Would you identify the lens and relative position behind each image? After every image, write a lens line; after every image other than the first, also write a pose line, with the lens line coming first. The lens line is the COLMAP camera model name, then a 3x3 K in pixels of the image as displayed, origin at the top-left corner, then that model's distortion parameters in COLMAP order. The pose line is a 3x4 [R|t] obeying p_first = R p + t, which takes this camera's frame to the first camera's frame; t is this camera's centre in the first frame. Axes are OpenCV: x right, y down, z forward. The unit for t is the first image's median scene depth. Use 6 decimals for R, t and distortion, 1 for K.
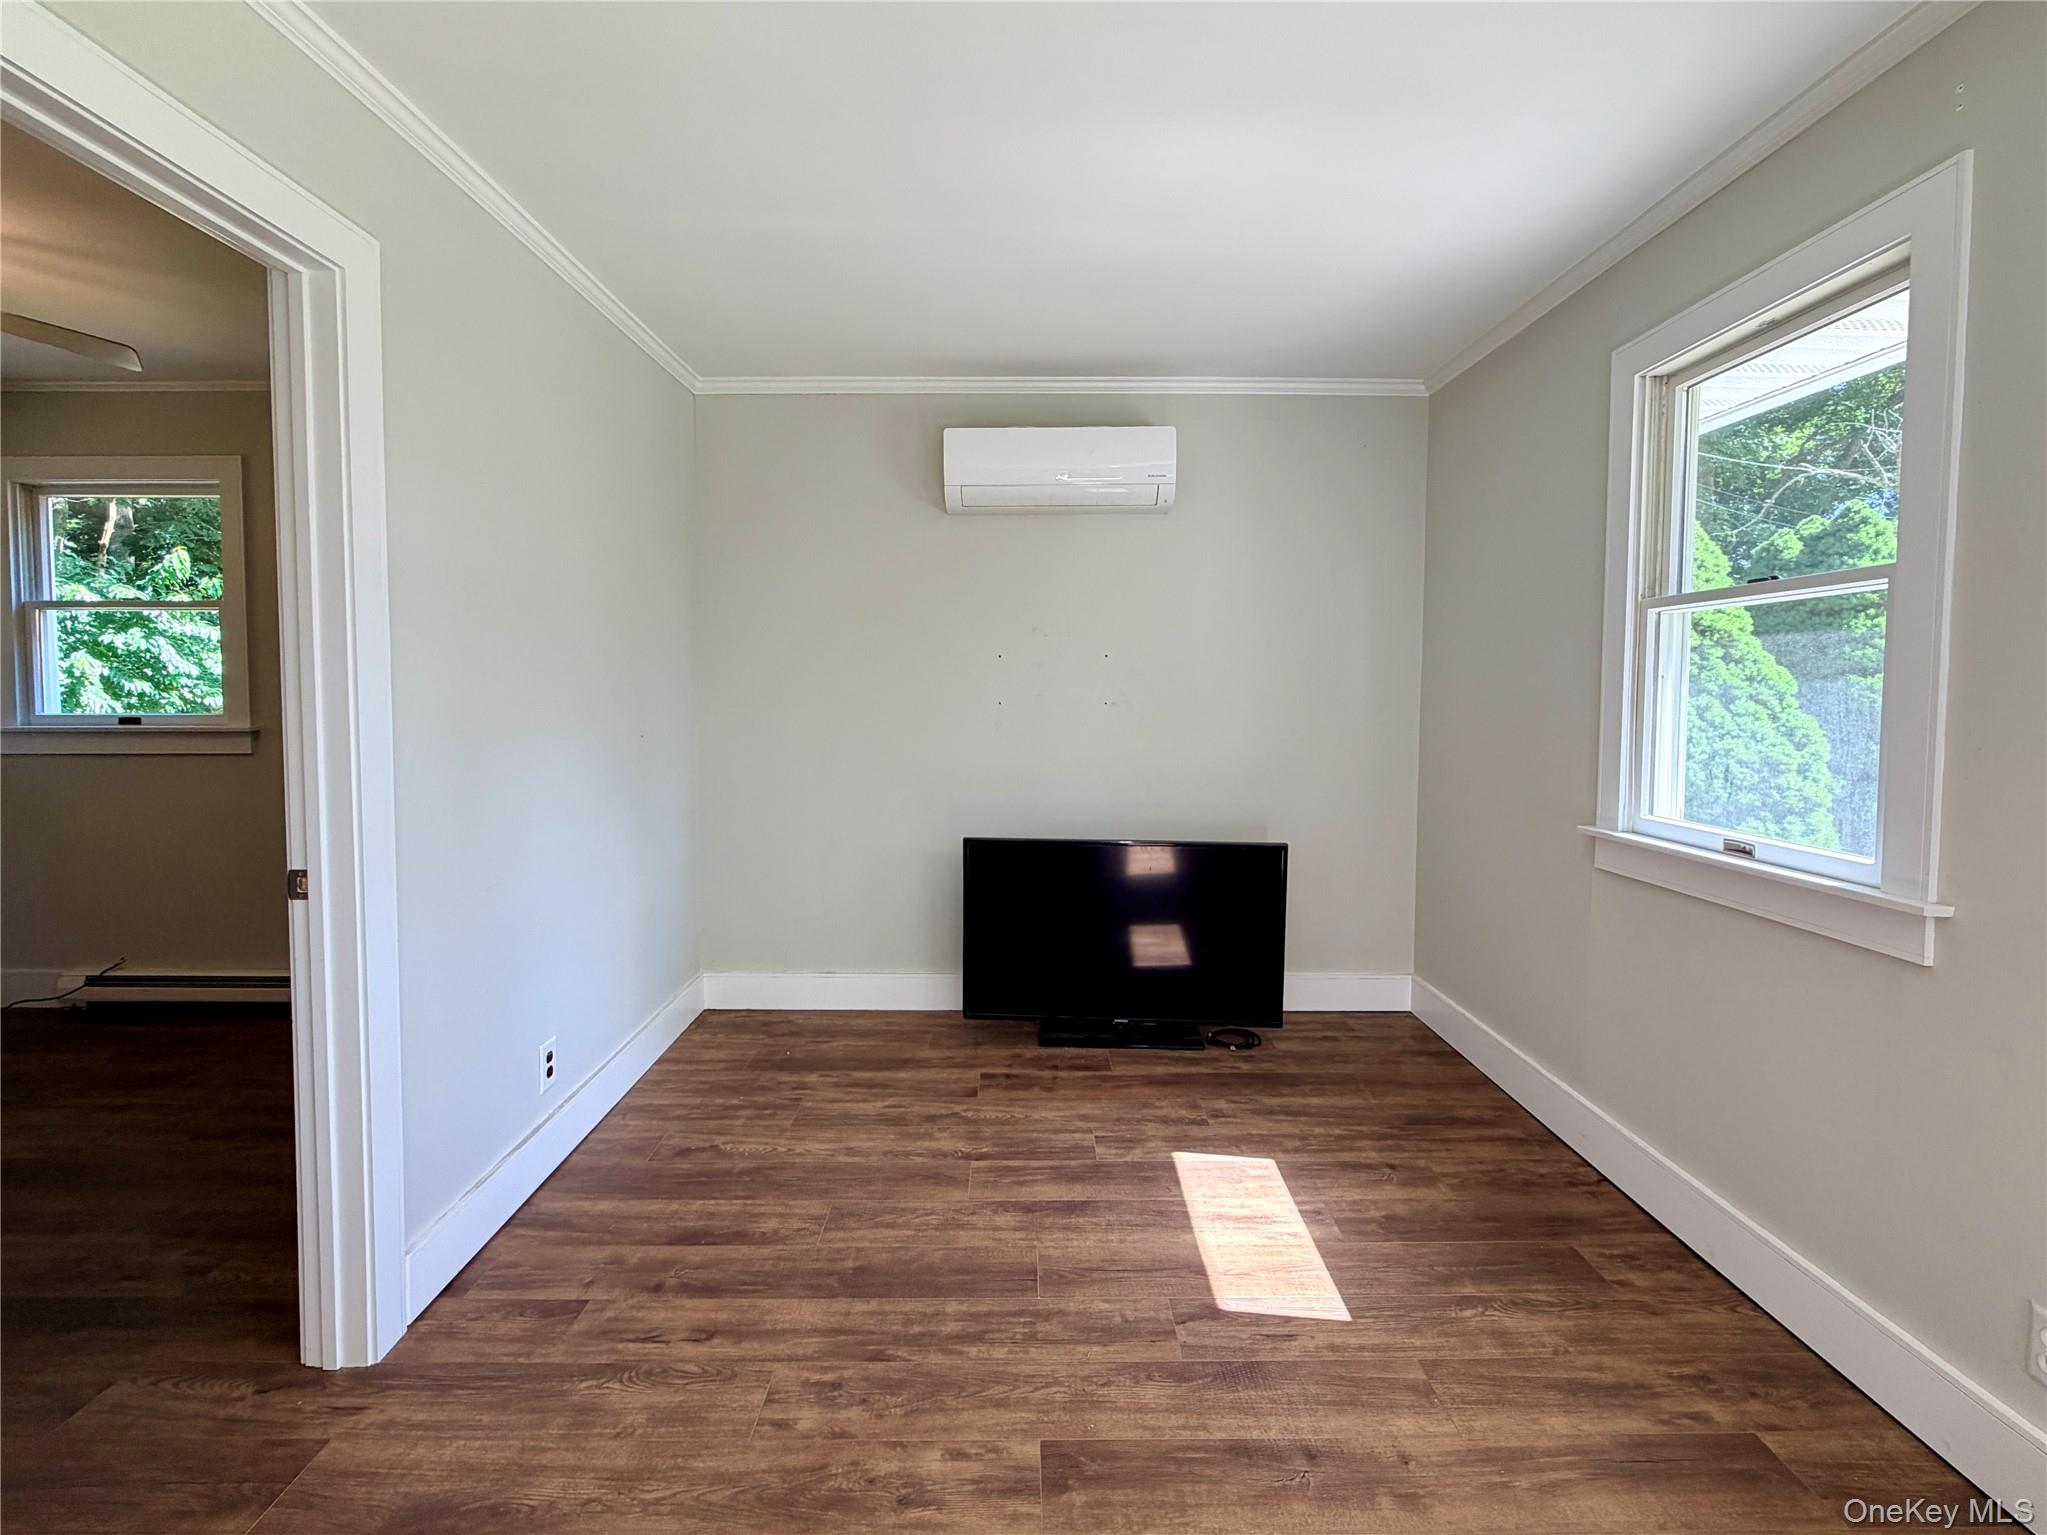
lens RADIAL K [[919.6, 0, 1015.5], [0, 919.6, 728.9], [0, 0, 1]] dist [-0.000191, -0.000526]
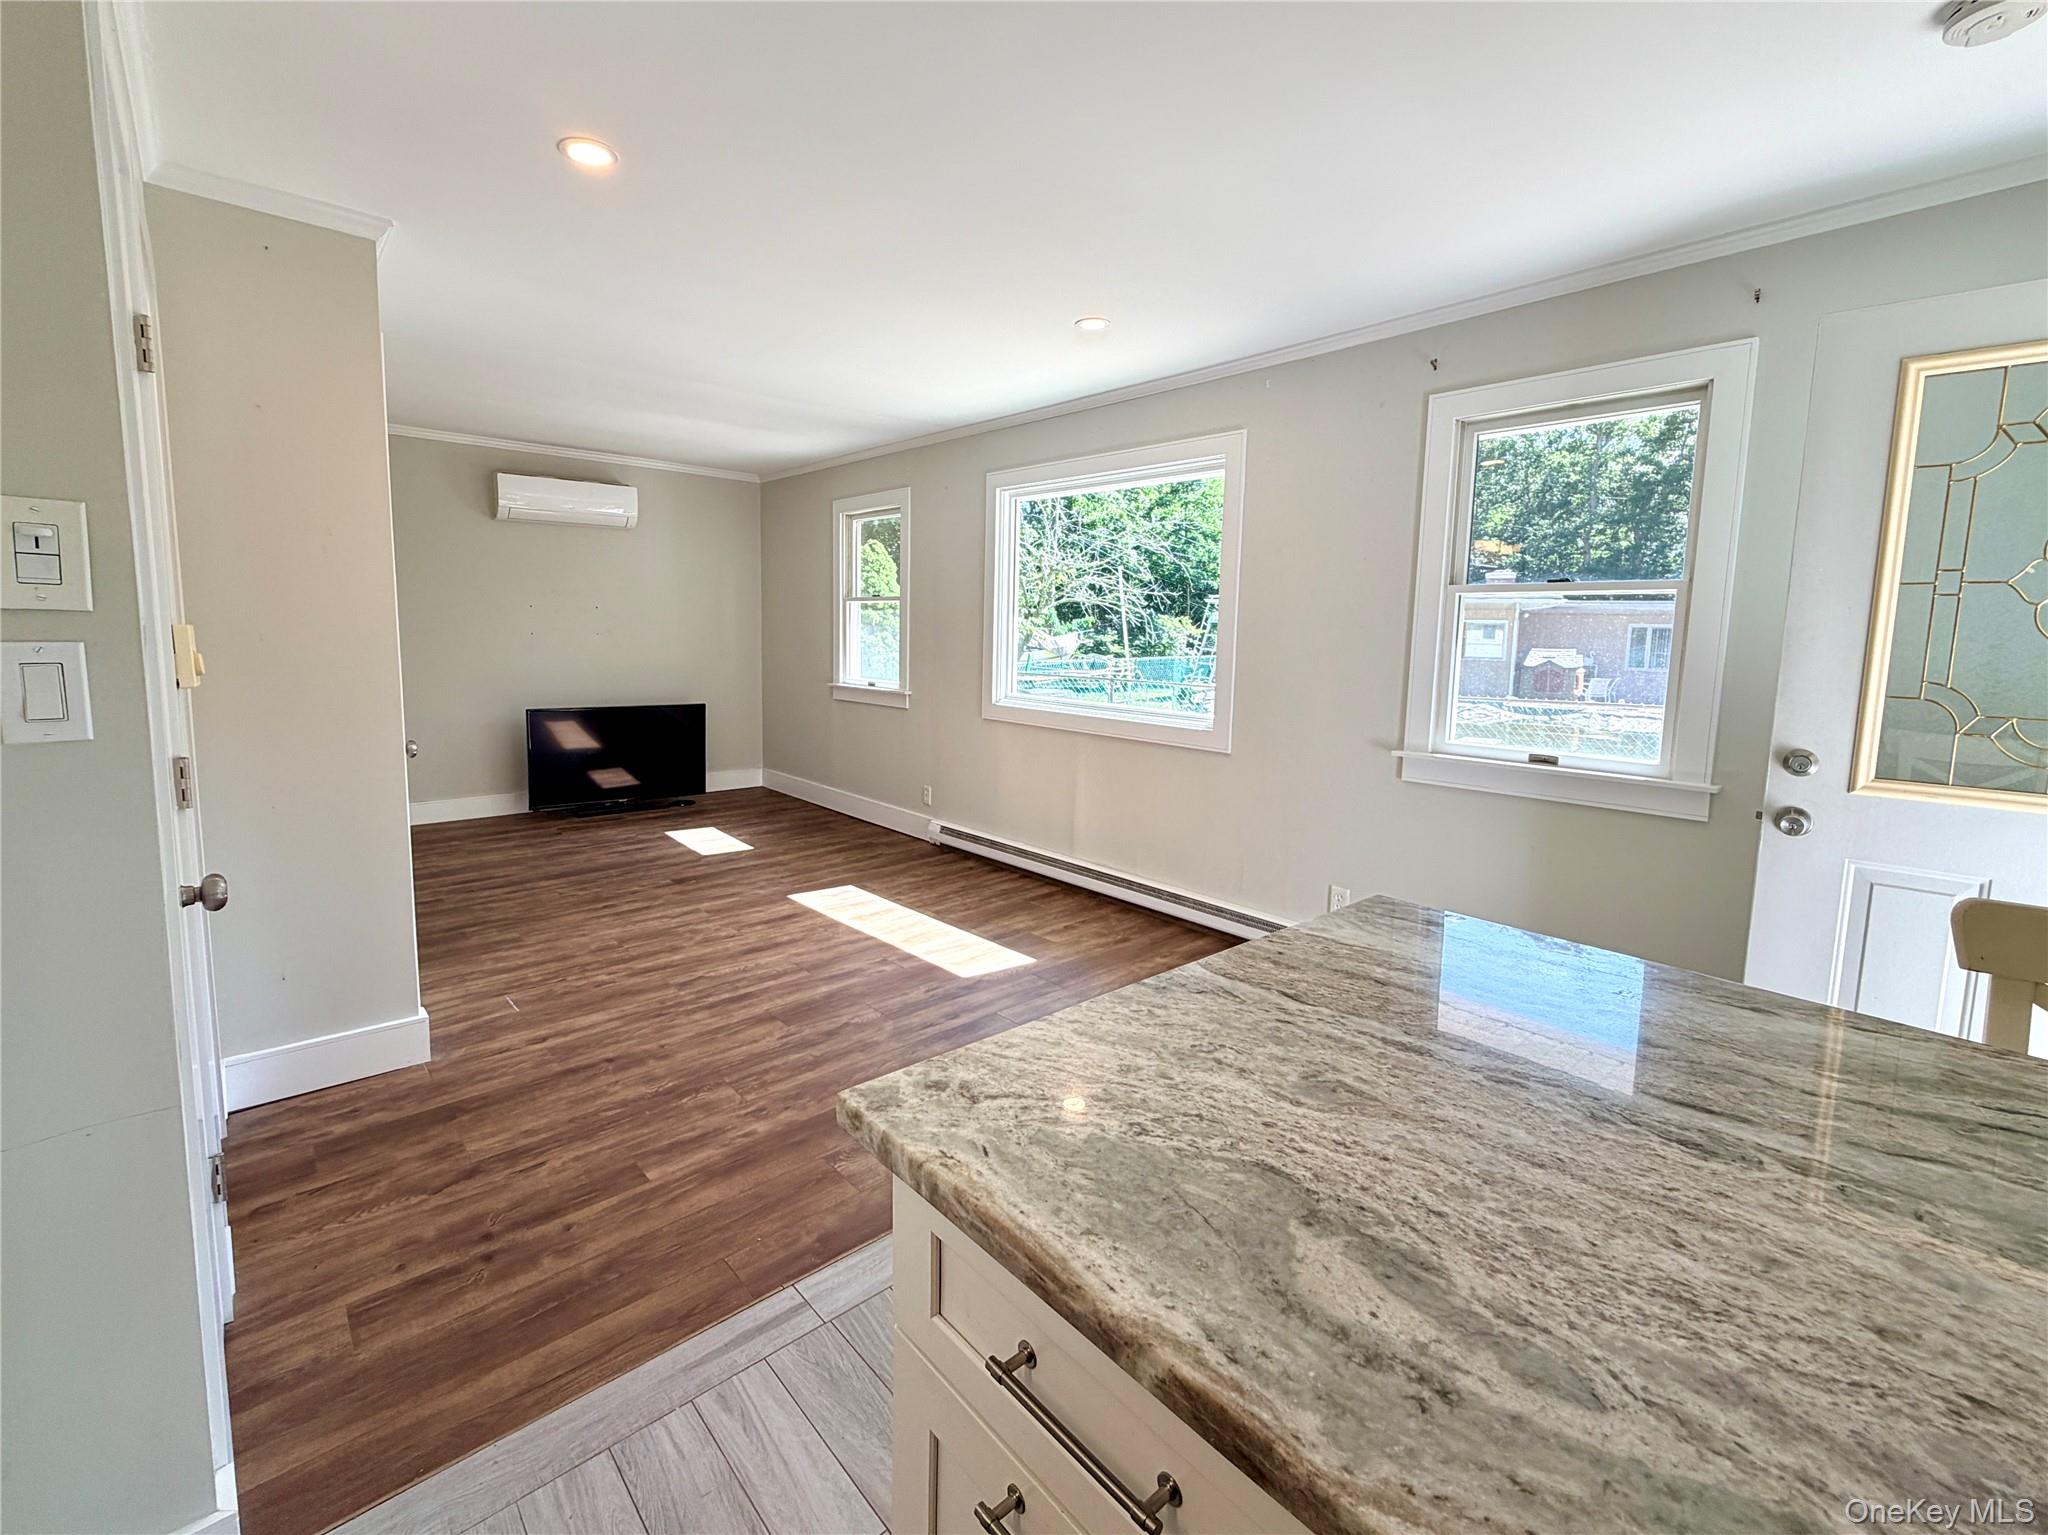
lens RADIAL K [[894.3, 0, 1028.3], [0, 894.3, 723.1], [0, 0, 1]] dist [0.001451, 0.000153]
pose [[0.737061, -0.061226, 0.673047, -0.745387], [0.011919, 0.996911, 0.077635, 0.031339], [-0.675721, -0.049200, 0.735514, -1.375035]]
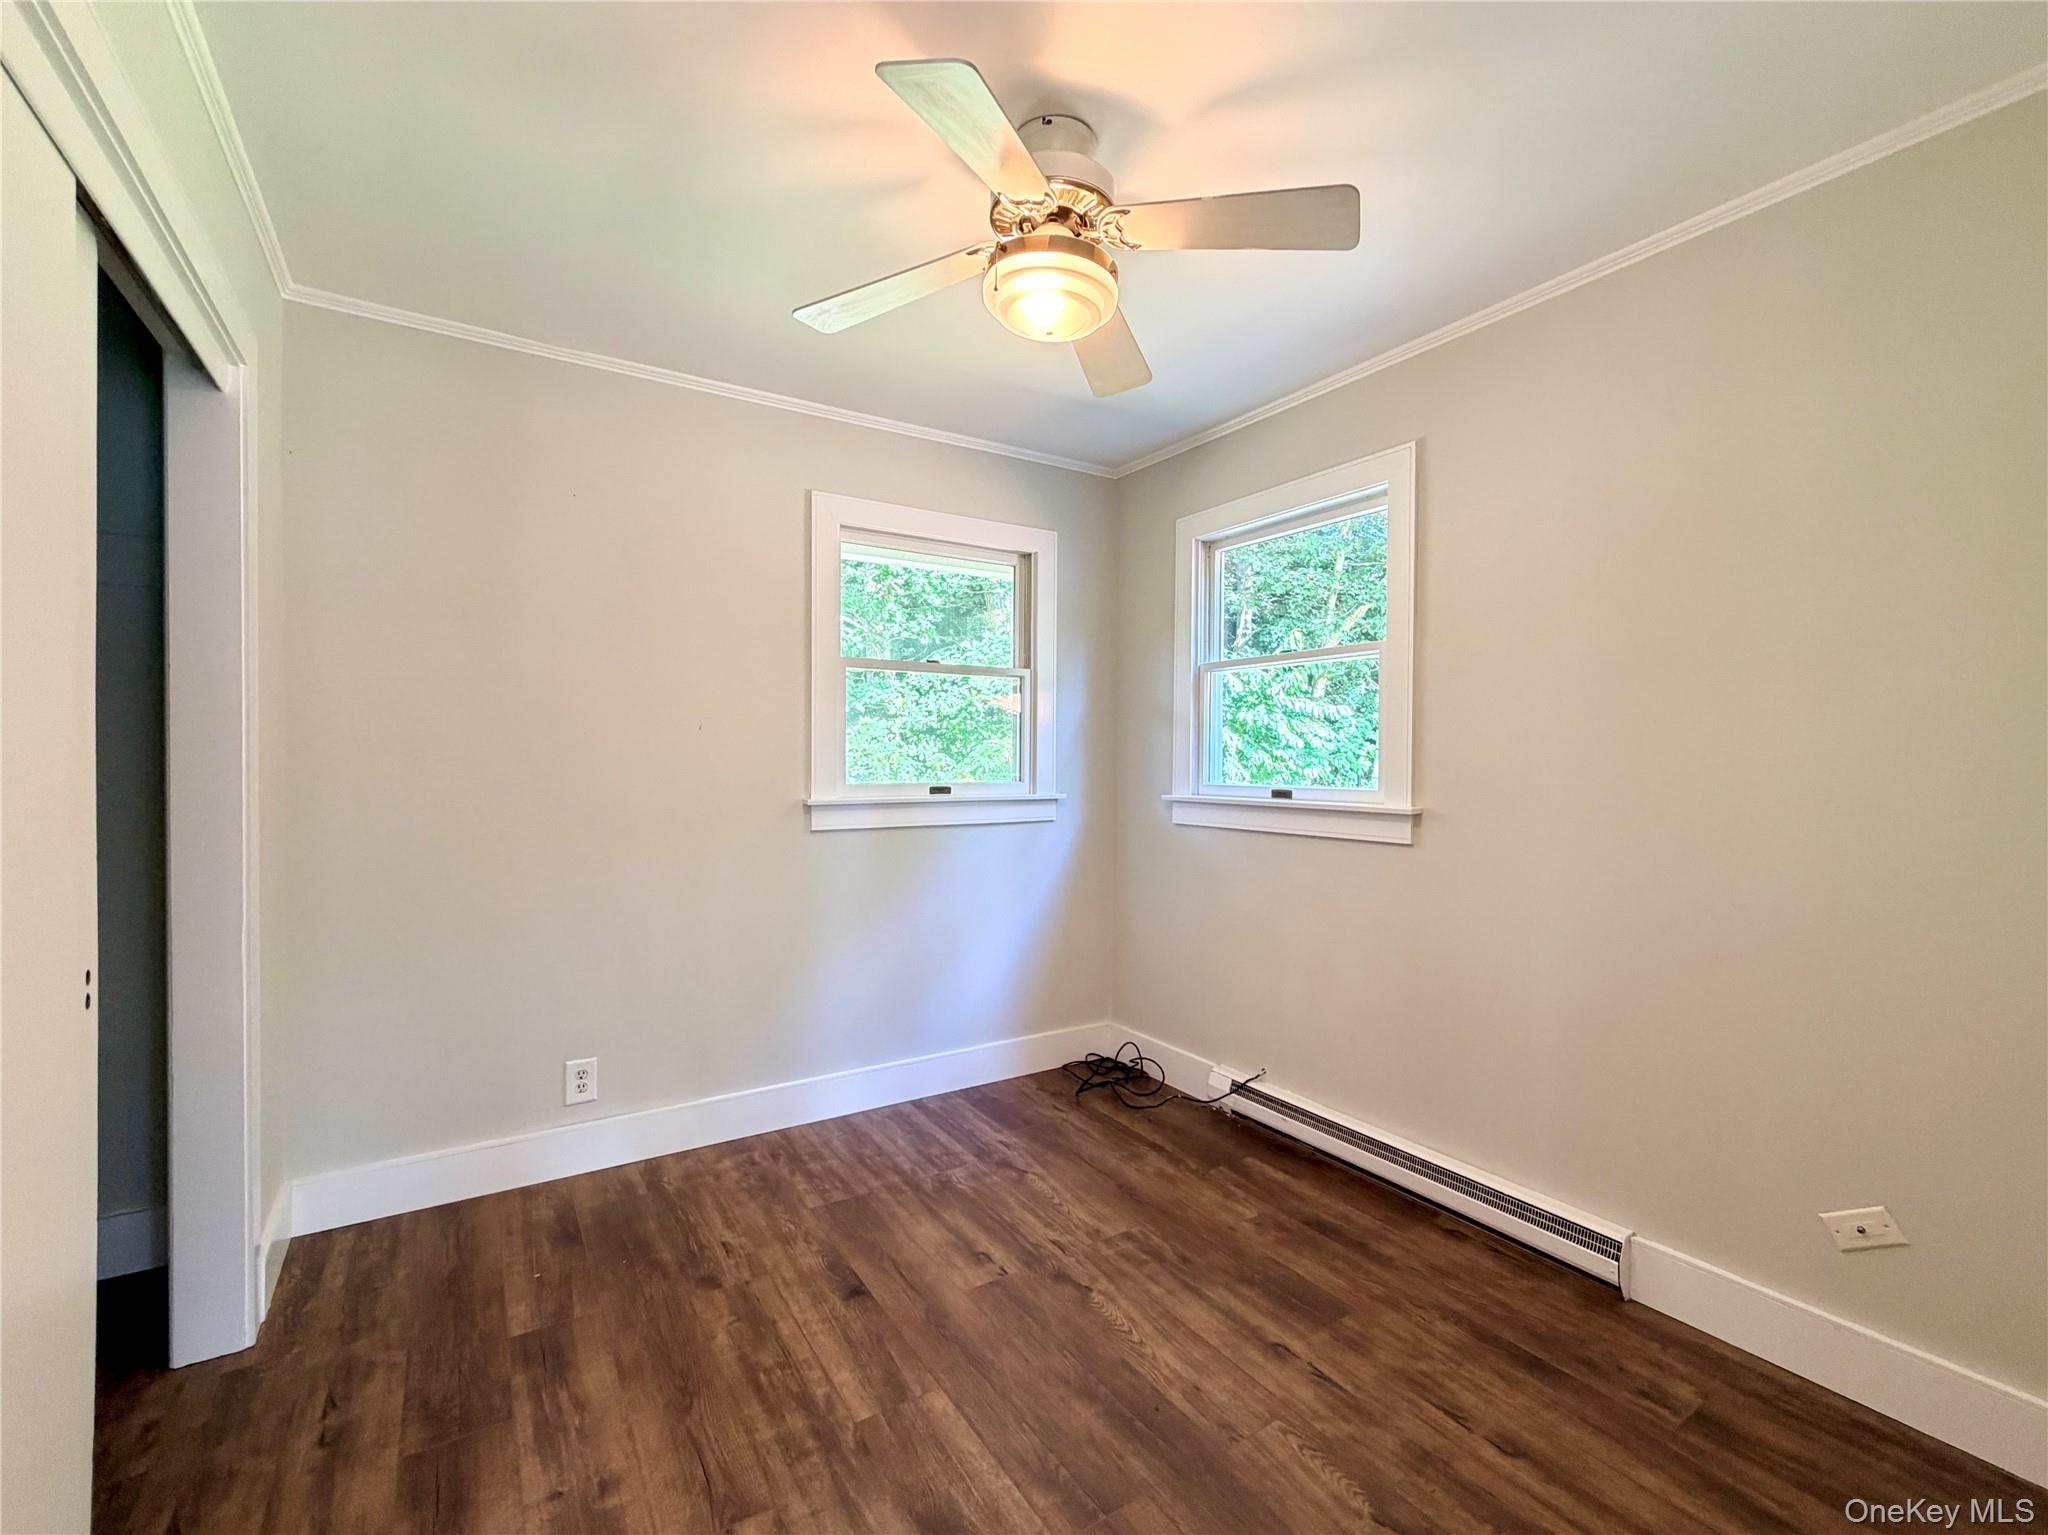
lens RADIAL K [[893.3, 0, 1047.8], [0, 893.3, 762.7], [0, 0, 1]] dist [0.002030, 0.000326]
pose [[0.559776, 0.005738, -0.828624, -0.621151], [-0.042552, 0.998856, -0.021829, -0.015792], [0.827550, 0.047479, 0.559380, 0.555260]]
